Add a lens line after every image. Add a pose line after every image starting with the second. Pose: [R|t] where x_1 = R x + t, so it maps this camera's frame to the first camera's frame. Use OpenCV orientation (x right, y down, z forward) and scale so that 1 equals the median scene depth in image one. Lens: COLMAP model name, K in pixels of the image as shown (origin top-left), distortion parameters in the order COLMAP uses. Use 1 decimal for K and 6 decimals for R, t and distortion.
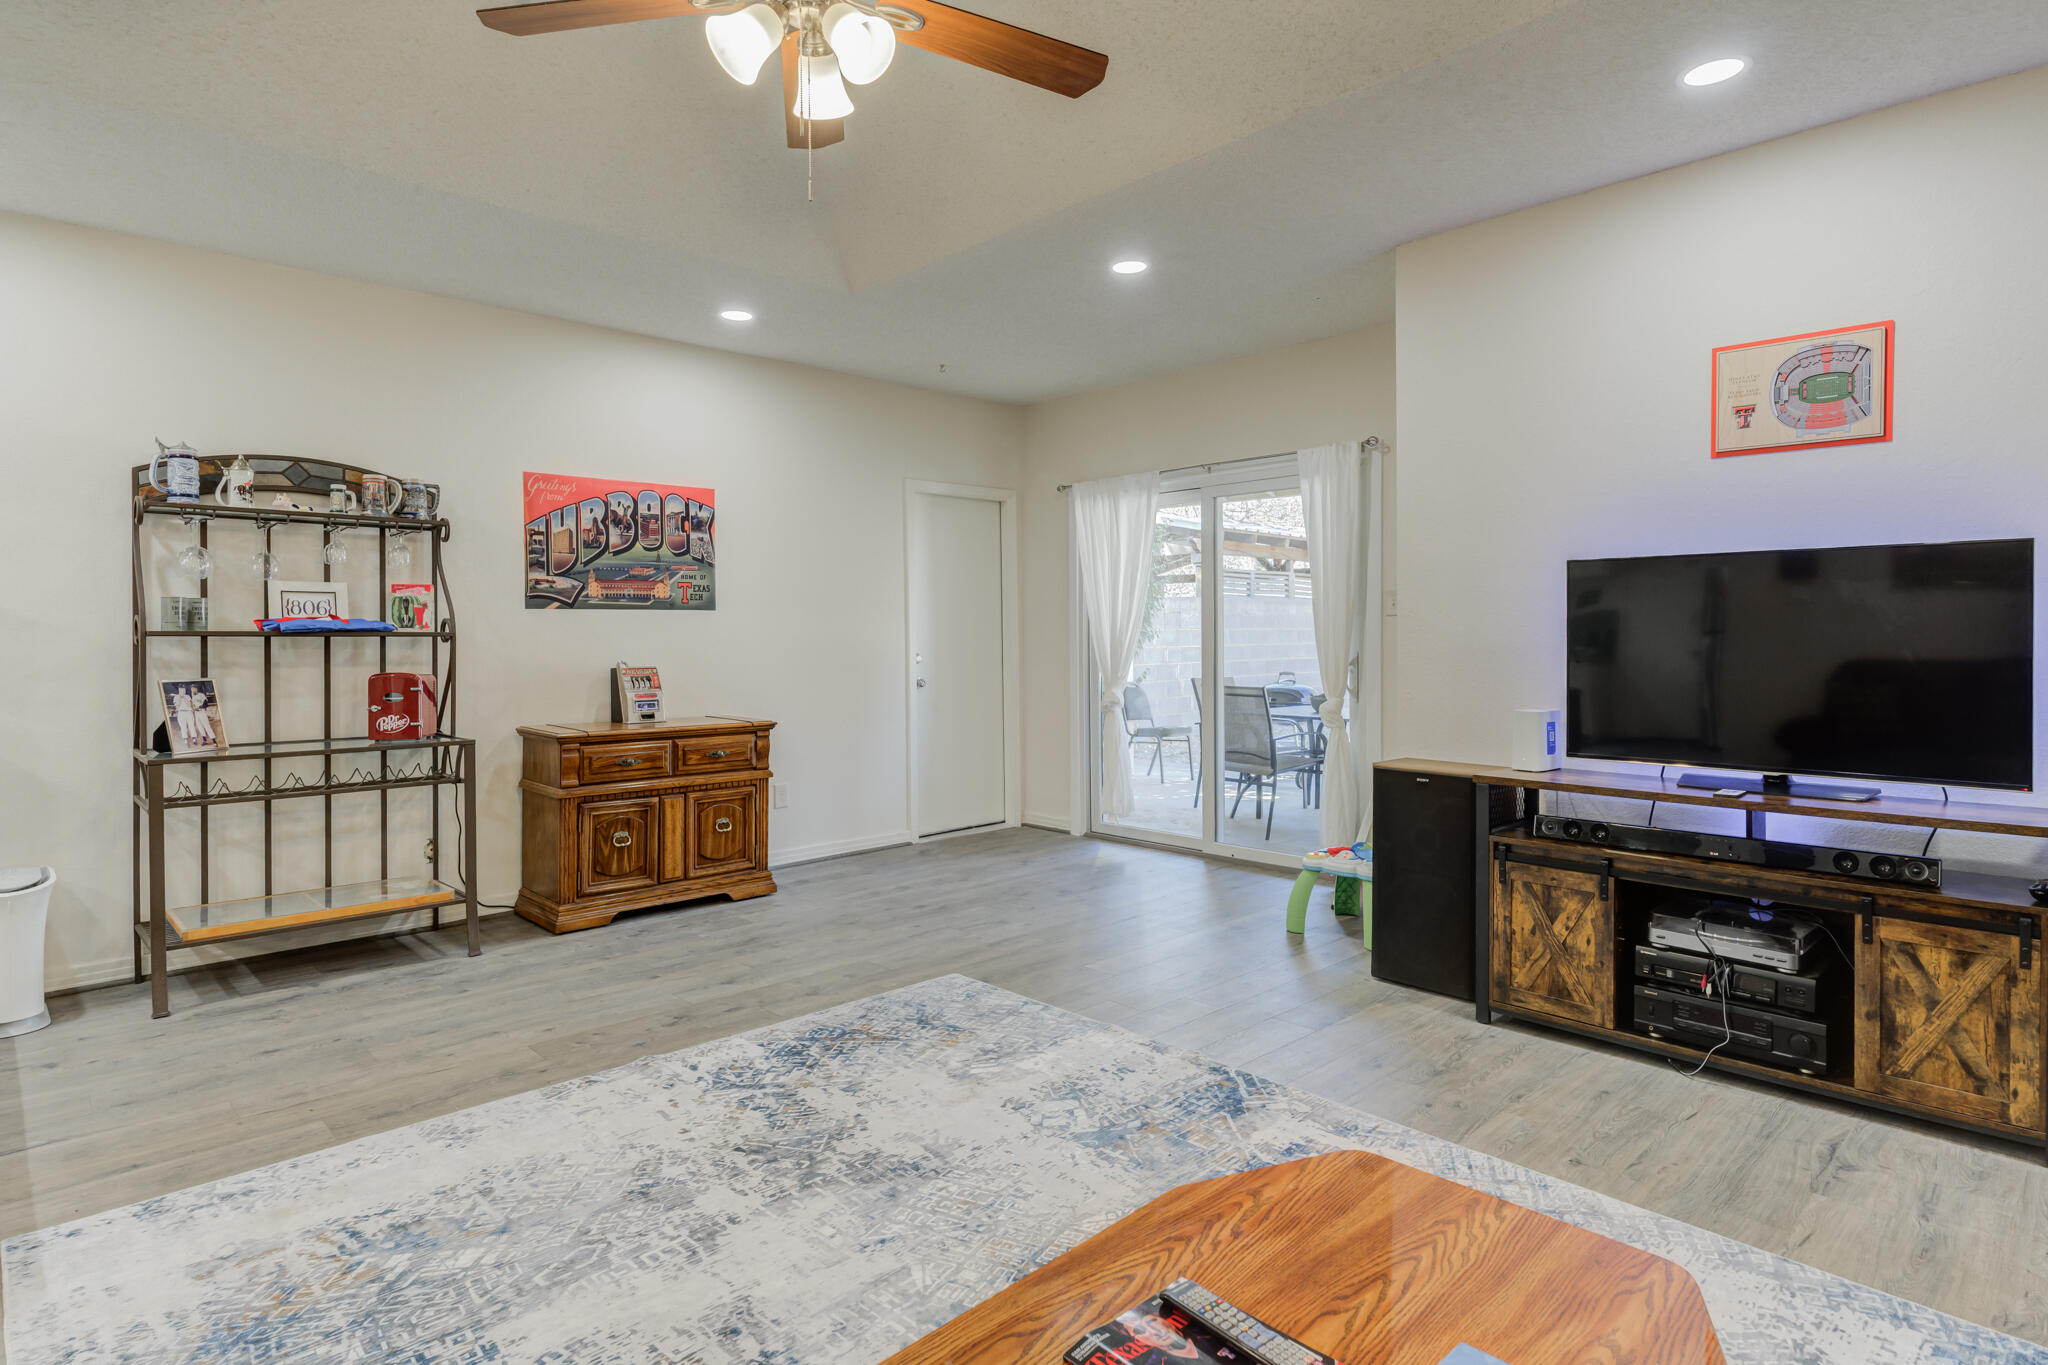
lens RADIAL K [[1087.2, 0, 1044.5], [0, 1087.2, 641.6], [0, 0, 1]] dist [0.002212, -0.001564]
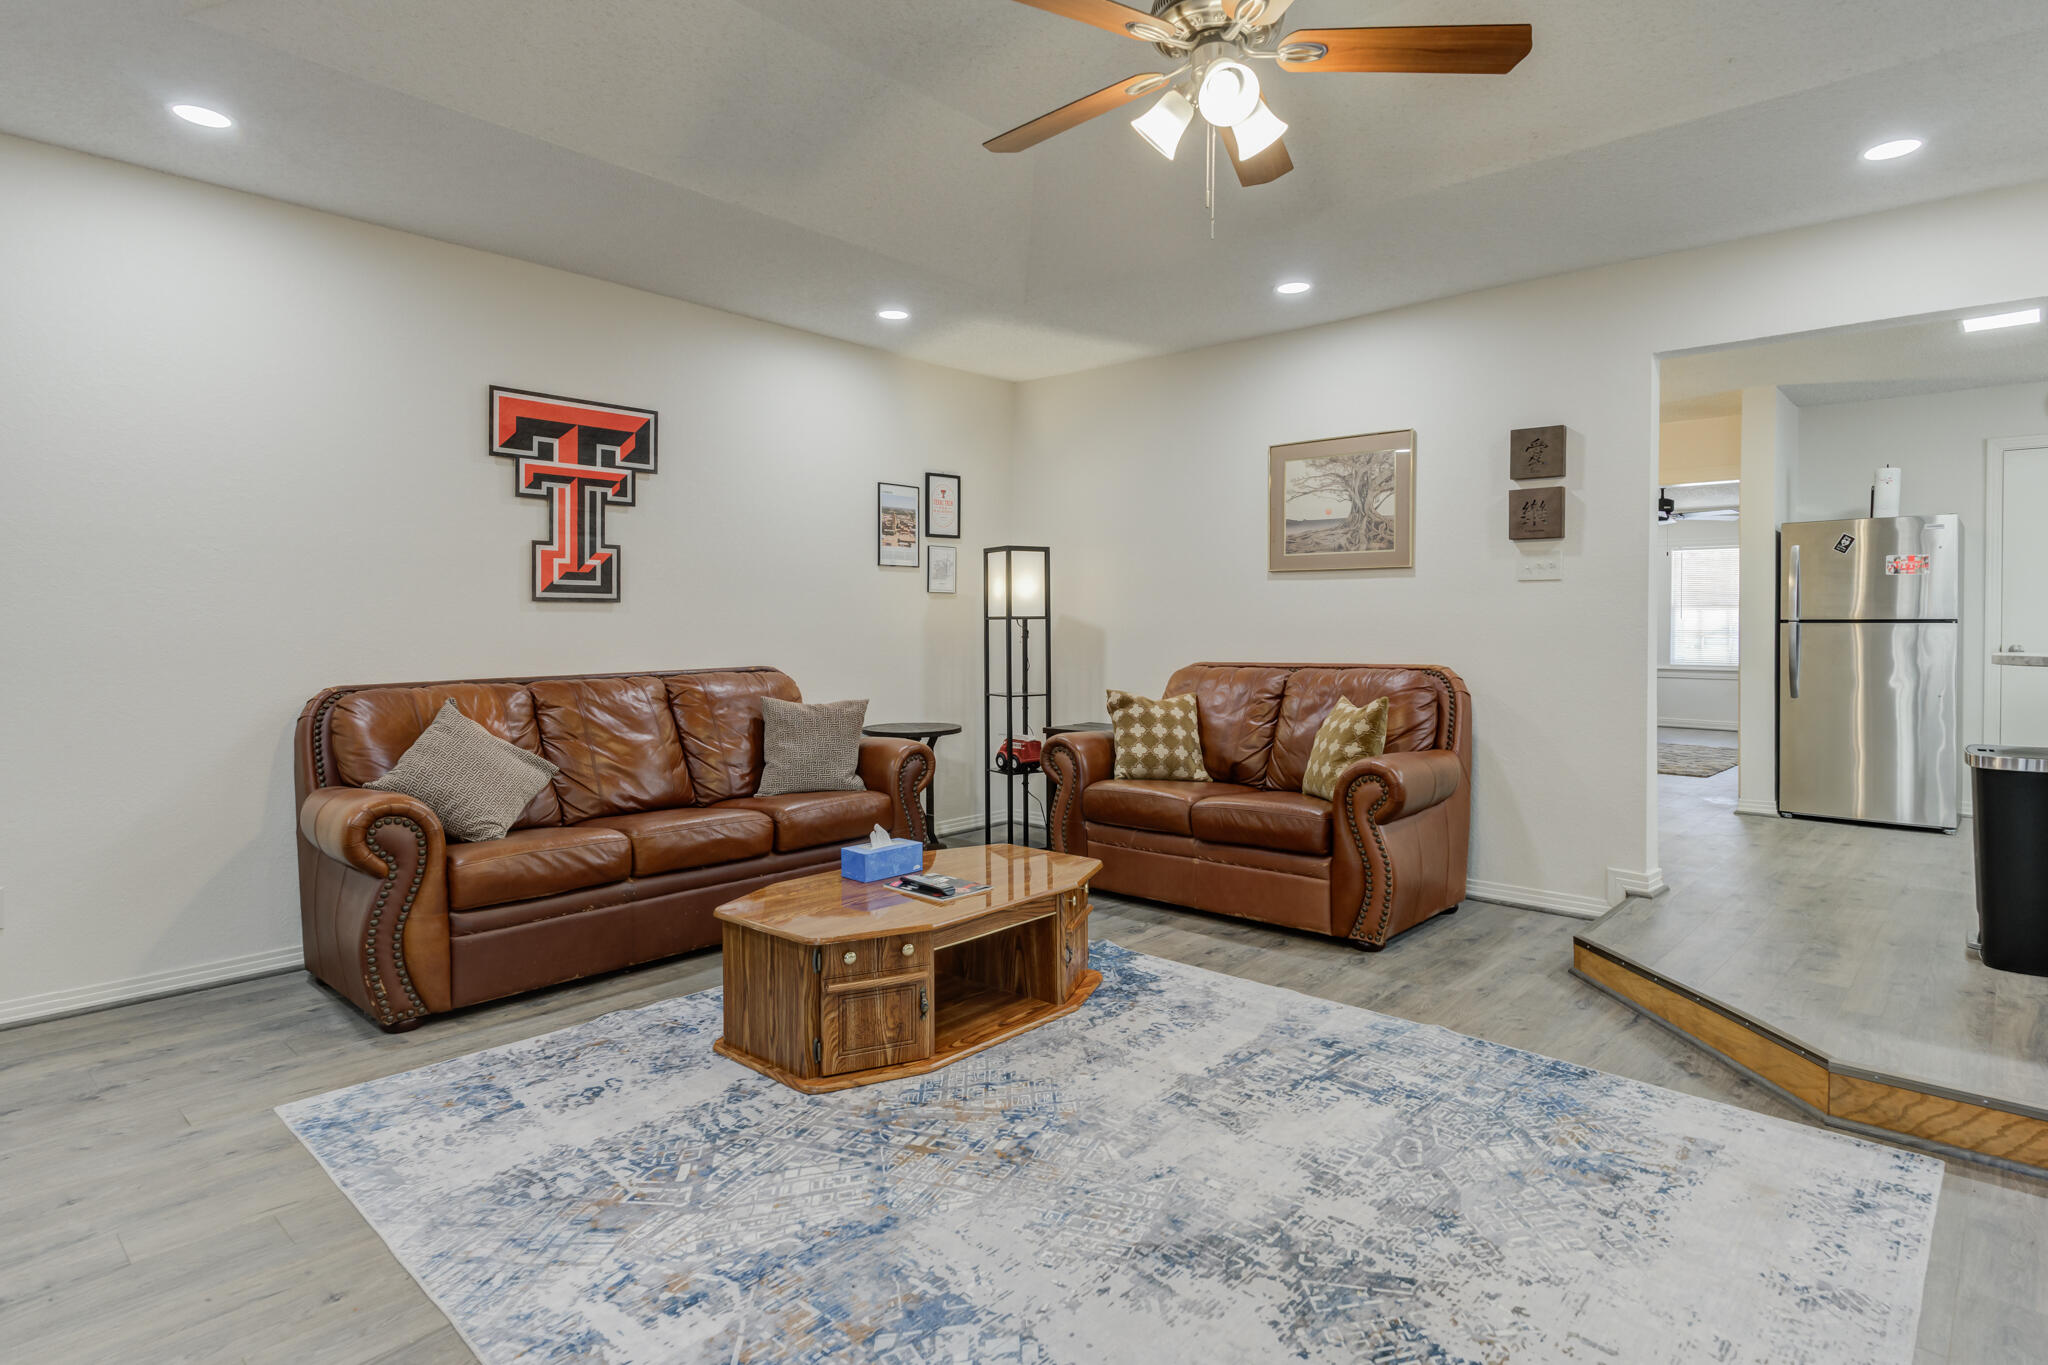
lens RADIAL K [[1085.7, 0, 999.5], [0, 1085.7, 617.7], [0, 0, 1]] dist [0.008863, -0.000193]
pose [[-0.999871, 0.002348, -0.015916, 0.017063], [0.002393, 0.999993, -0.002820, -0.004396], [0.015910, -0.002858, -0.999869, 1.379060]]
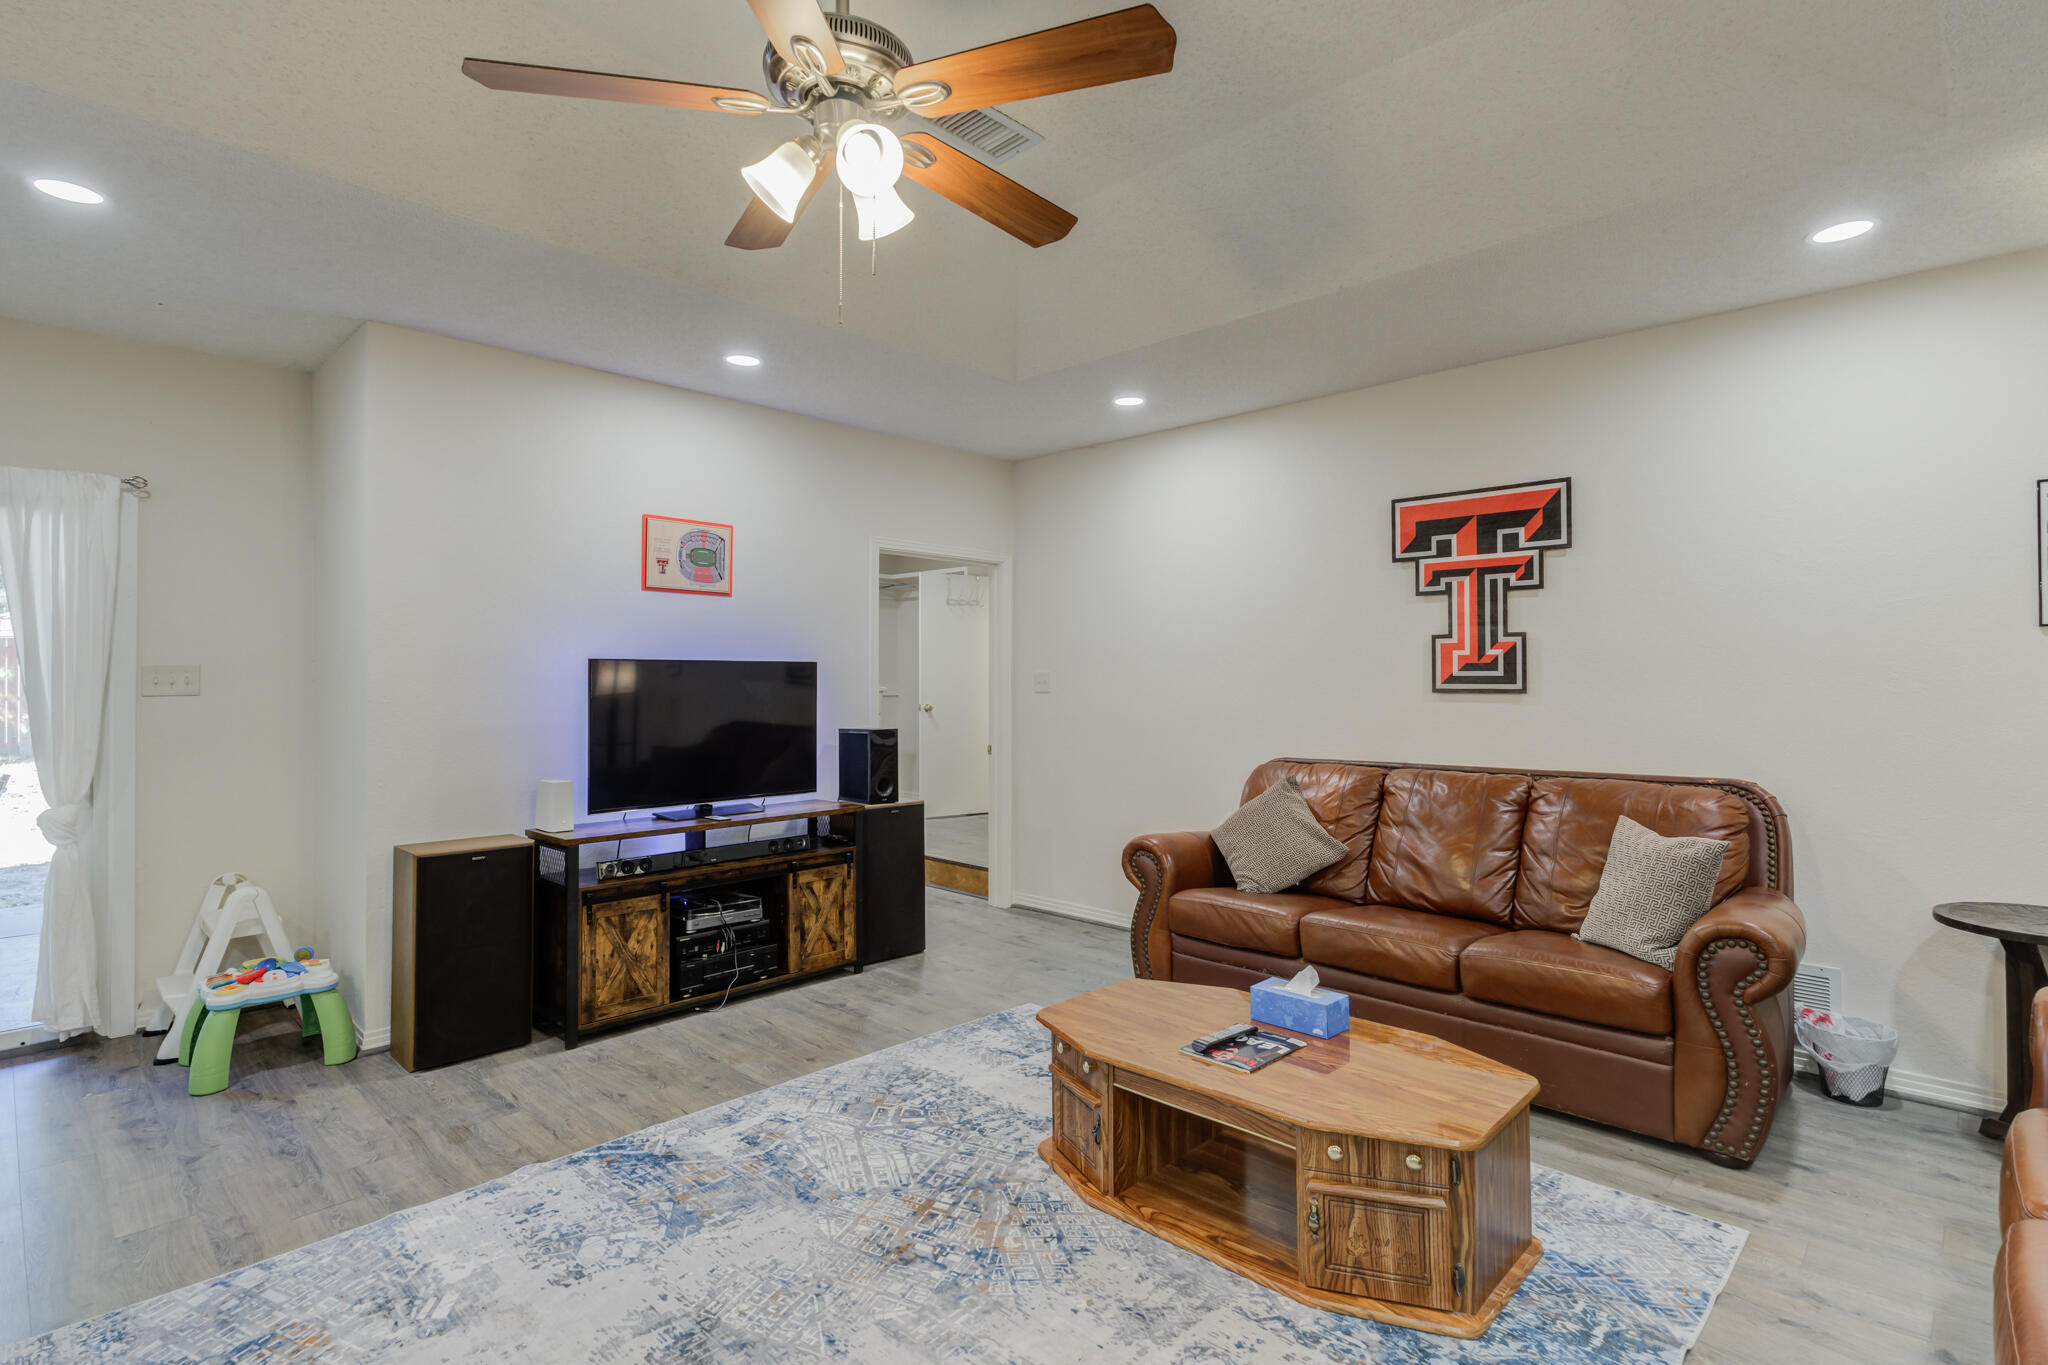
lens RADIAL K [[986.6, 0, 1036.5], [0, 986.6, 663.4], [0, 0, 1]] dist [0.015062, 0.000122]
pose [[-0.025025, 0.016113, 0.999557, -0.733501], [0.005308, 0.999858, -0.015985, -0.051969], [-0.999673, 0.004905, -0.025107, 0.543991]]
